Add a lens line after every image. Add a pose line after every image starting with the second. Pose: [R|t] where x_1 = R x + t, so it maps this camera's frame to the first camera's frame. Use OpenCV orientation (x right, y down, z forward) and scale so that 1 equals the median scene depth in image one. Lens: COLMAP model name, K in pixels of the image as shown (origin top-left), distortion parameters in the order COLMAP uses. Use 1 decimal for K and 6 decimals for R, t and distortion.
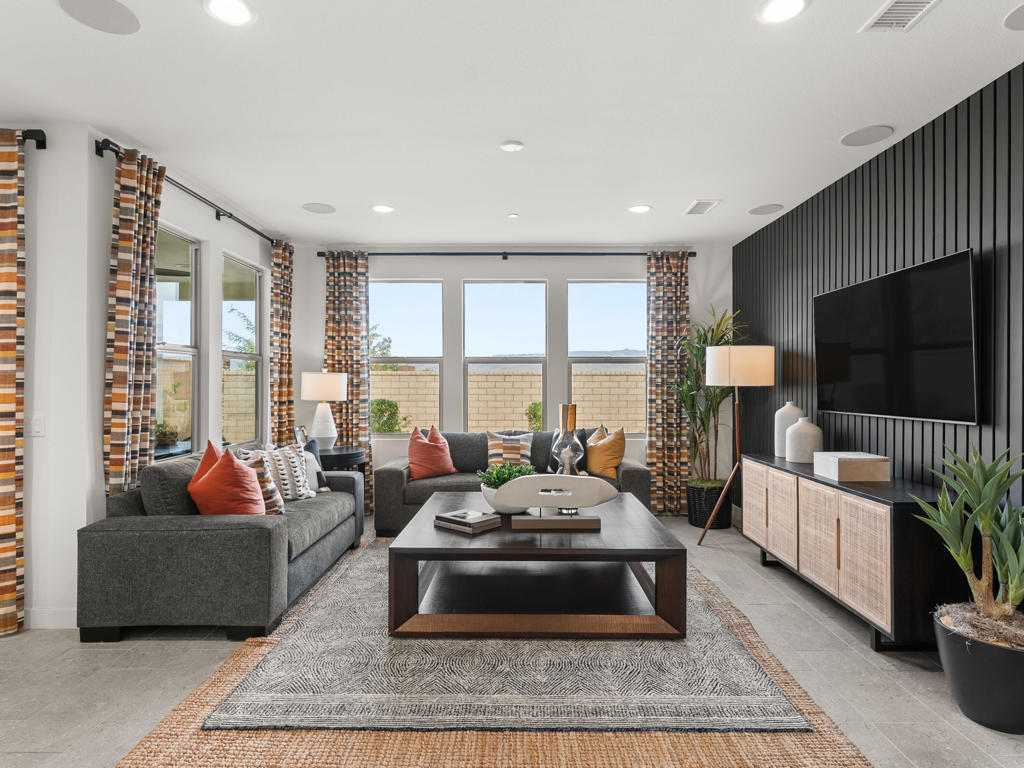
lens RADIAL K [[587.3, 0, 515.6], [0, 587.3, 383.0], [0, 0, 1]] dist [-0.000323, 0.002424]
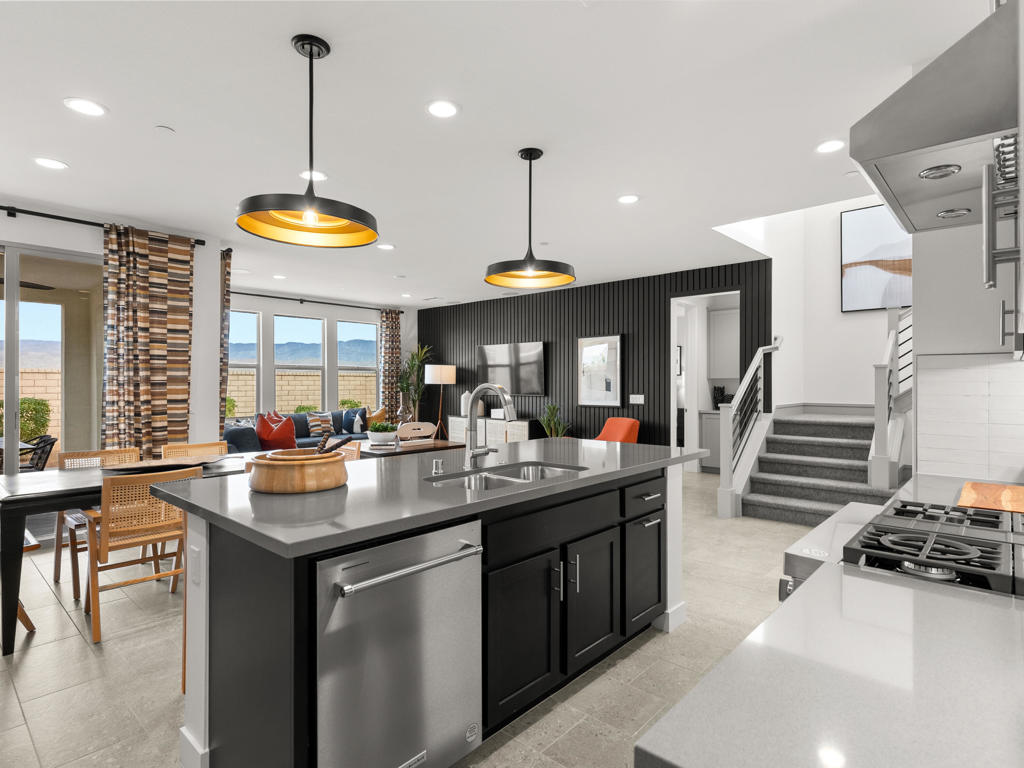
lens RADIAL K [[552.5, 0, 536.7], [0, 552.5, 381.9], [0, 0, 1]] dist [-0.007247, 0.000396]
pose [[0.647054, 0.001797, 0.762442, -1.050292], [-0.002909, 0.999996, 0.000112, -0.003807], [-0.762439, -0.002291, 0.647056, -0.624025]]
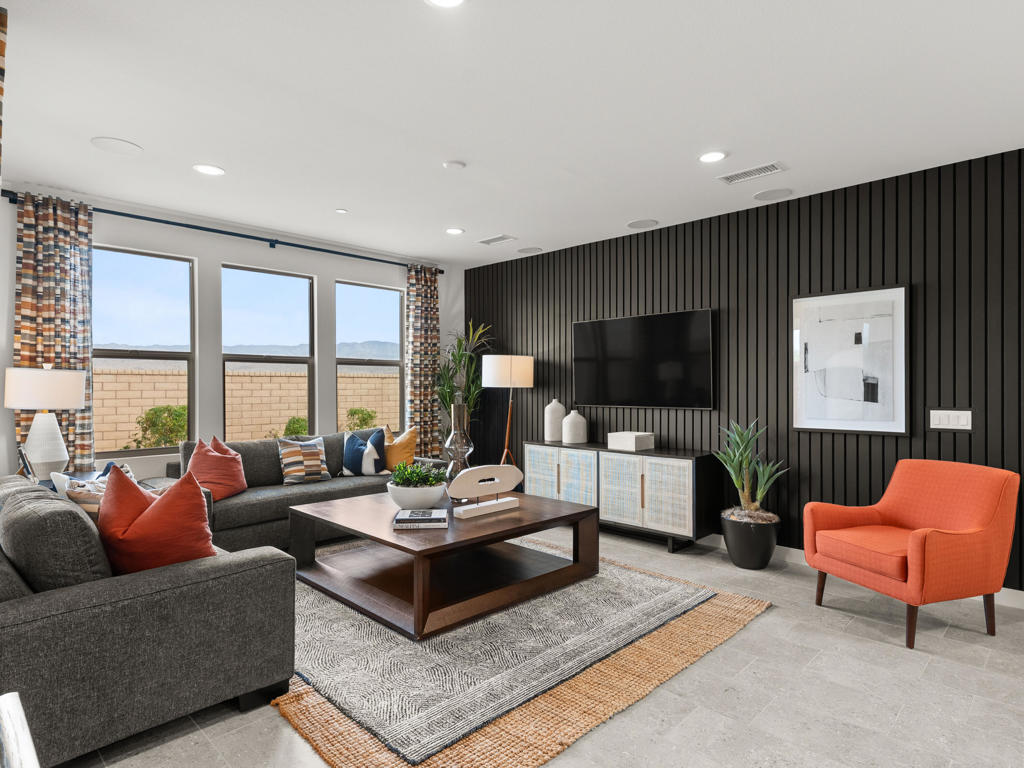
lens RADIAL K [[587.3, 0, 533.9], [0, 587.3, 384.0], [0, 0, 1]] dist [-0.000323, 0.002424]
pose [[0.681268, 0.002906, 0.732029, -0.575806], [-0.002174, 0.999996, -0.001947, -0.000172], [-0.732031, -0.000264, 0.681271, 0.130907]]
